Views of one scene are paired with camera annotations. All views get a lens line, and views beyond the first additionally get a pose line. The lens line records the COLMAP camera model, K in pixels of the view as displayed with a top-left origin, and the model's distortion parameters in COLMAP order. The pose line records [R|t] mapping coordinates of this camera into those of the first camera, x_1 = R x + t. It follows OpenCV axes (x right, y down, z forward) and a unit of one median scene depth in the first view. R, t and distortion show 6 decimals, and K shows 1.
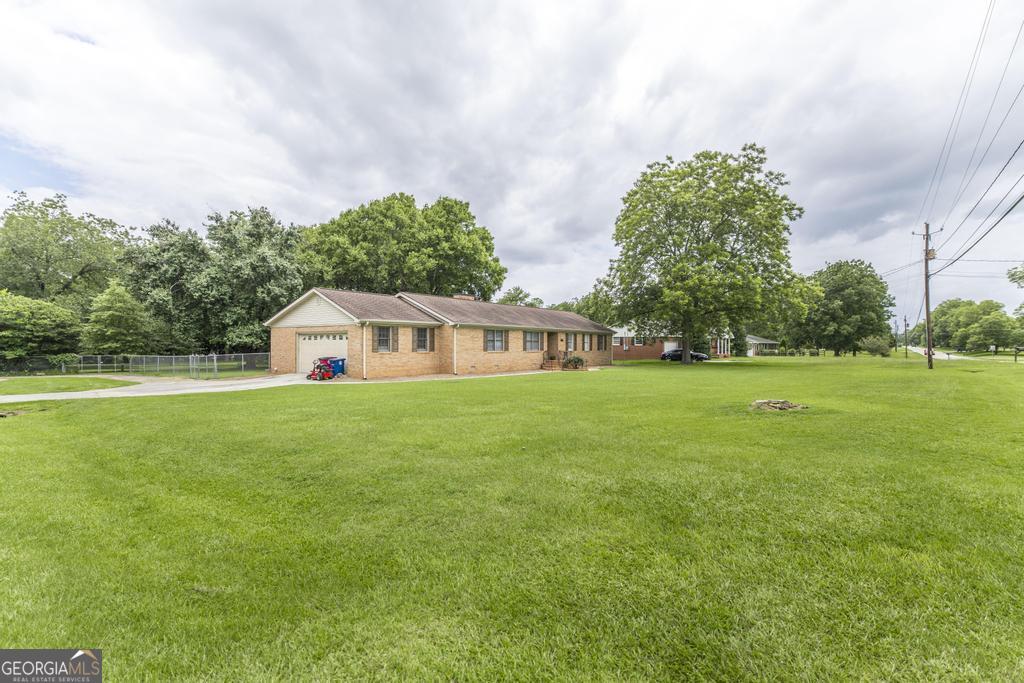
lens RADIAL K [[467.9, 0, 509.7], [0, 467.9, 344.1], [0, 0, 1]] dist [0.009850, -0.000649]
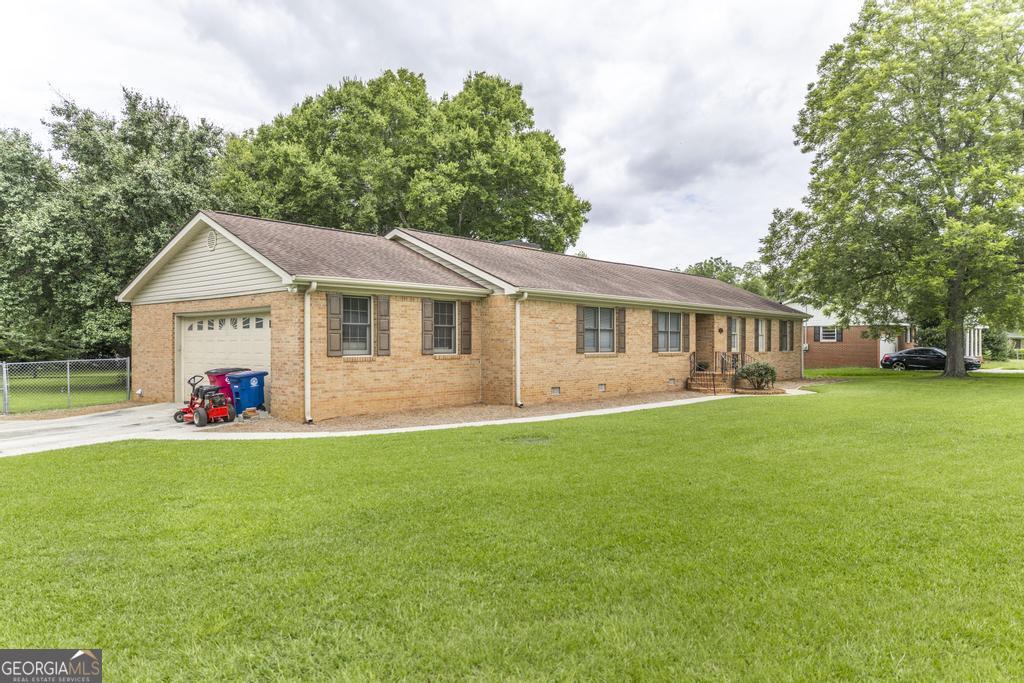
lens RADIAL K [[672.3, 0, 511.9], [0, 672.3, 346.7], [0, 0, 1]] dist [0.007681, -0.005393]
pose [[0.997415, -0.003506, -0.071772, -0.055085], [0.003931, 0.999976, 0.005771, 0.003595], [0.071750, -0.006039, 0.997404, 0.263555]]
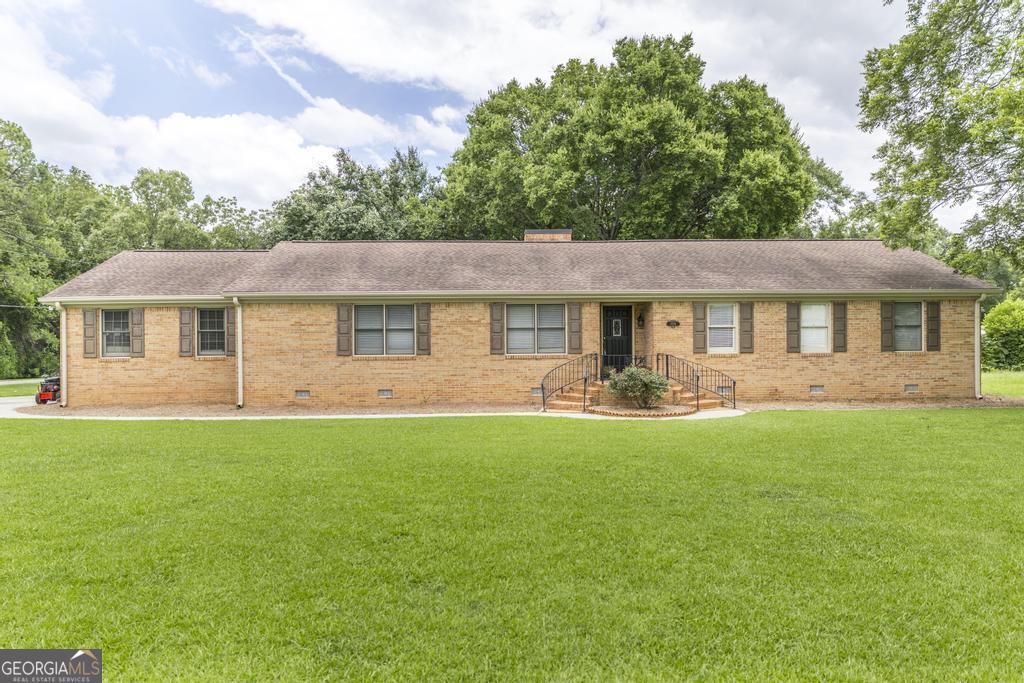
lens RADIAL K [[672.3, 0, 511.3], [0, 672.3, 342.6], [0, 0, 1]] dist [0.007681, -0.005393]
pose [[0.652557, -0.008468, -0.757692, 0.398004], [0.014017, 0.999901, 0.000897, 0.003584], [0.757610, -0.011206, 0.652611, 0.550733]]
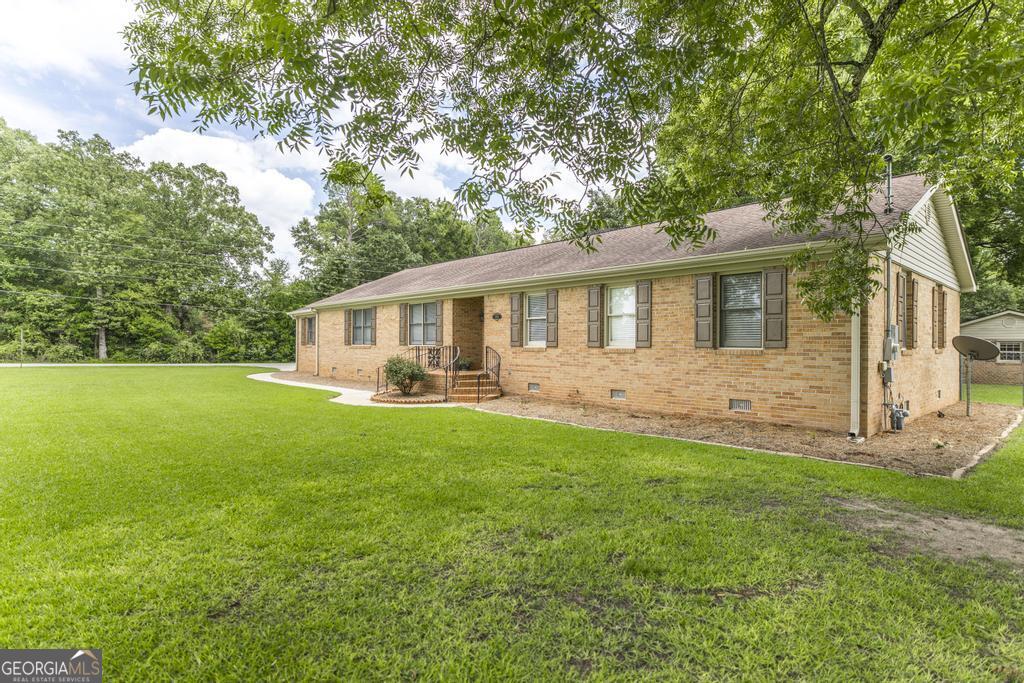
lens RADIAL K [[536.8, 0, 518.1], [0, 536.8, 341.3], [0, 0, 1]] dist [-0.003517, 0.000722]
pose [[-0.142476, -0.014622, -0.989690, 0.483449], [-0.003612, 0.999892, -0.014253, 0.015117], [0.989792, 0.001544, -0.142513, 1.025654]]
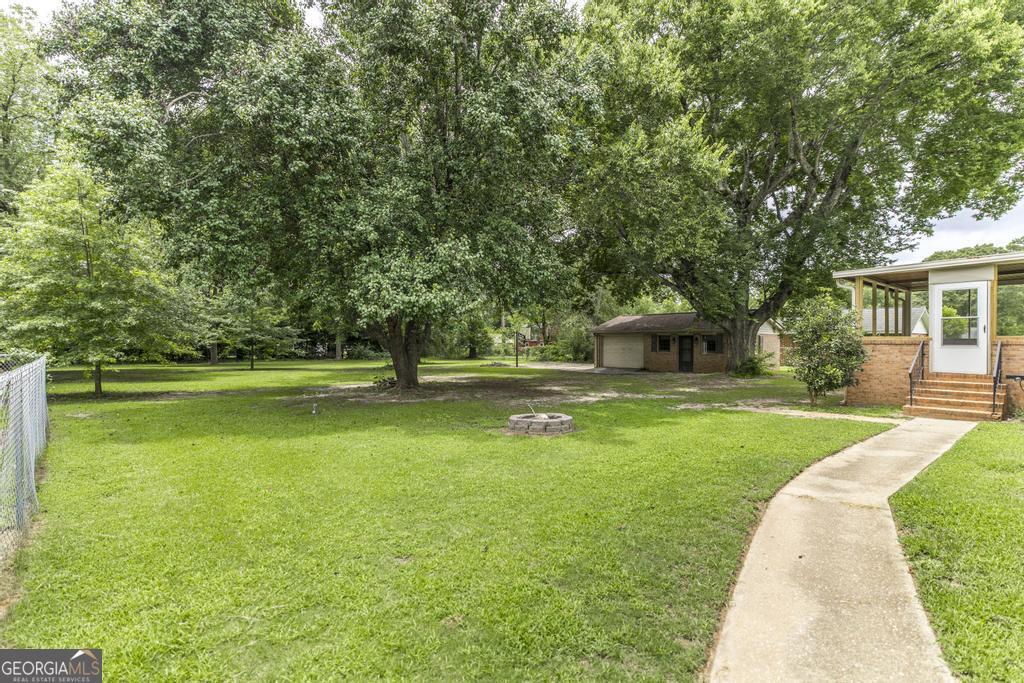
lens RADIAL K [[494.3, 0, 517.5], [0, 494.3, 345.8], [0, 0, 1]] dist [0.001709, 0.000818]
pose [[0.982646, 0.003231, -0.185462, -0.463345], [-0.002200, 0.999981, 0.005766, 0.016125], [0.185477, -0.005258, 0.982635, 0.743128]]
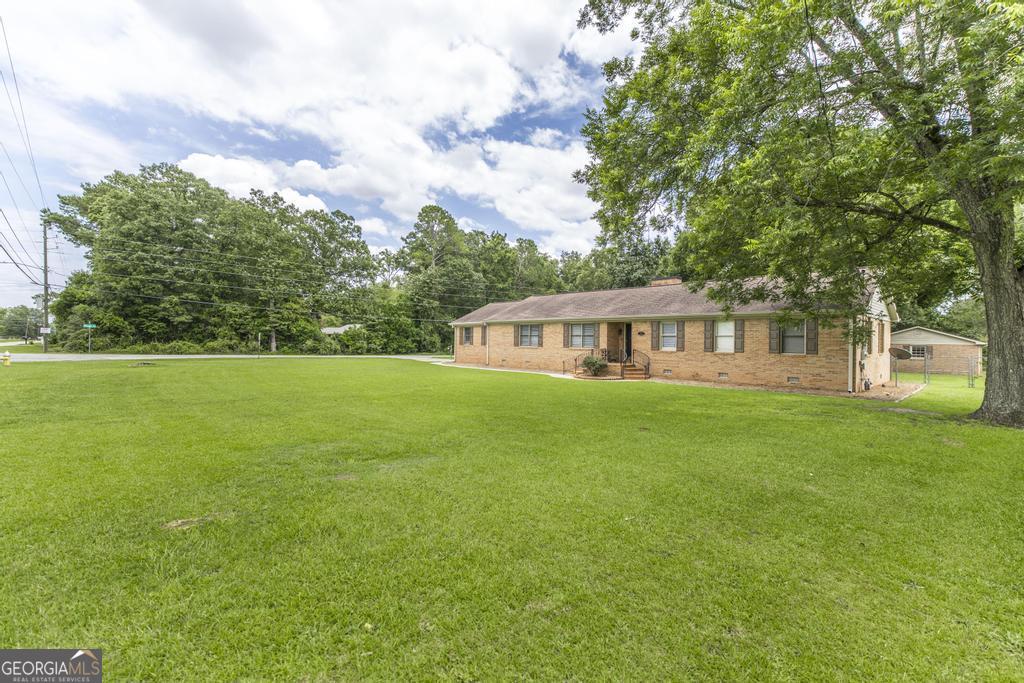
lens RADIAL K [[453.7, 0, 512.7], [0, 453.7, 337.0], [0, 0, 1]] dist [0.004641, -0.000145]
pose [[-0.129844, -0.014074, -0.991435, 0.722461], [-0.010112, 0.999866, -0.012869, 0.006017], [0.991483, 0.008354, -0.129968, 0.865707]]
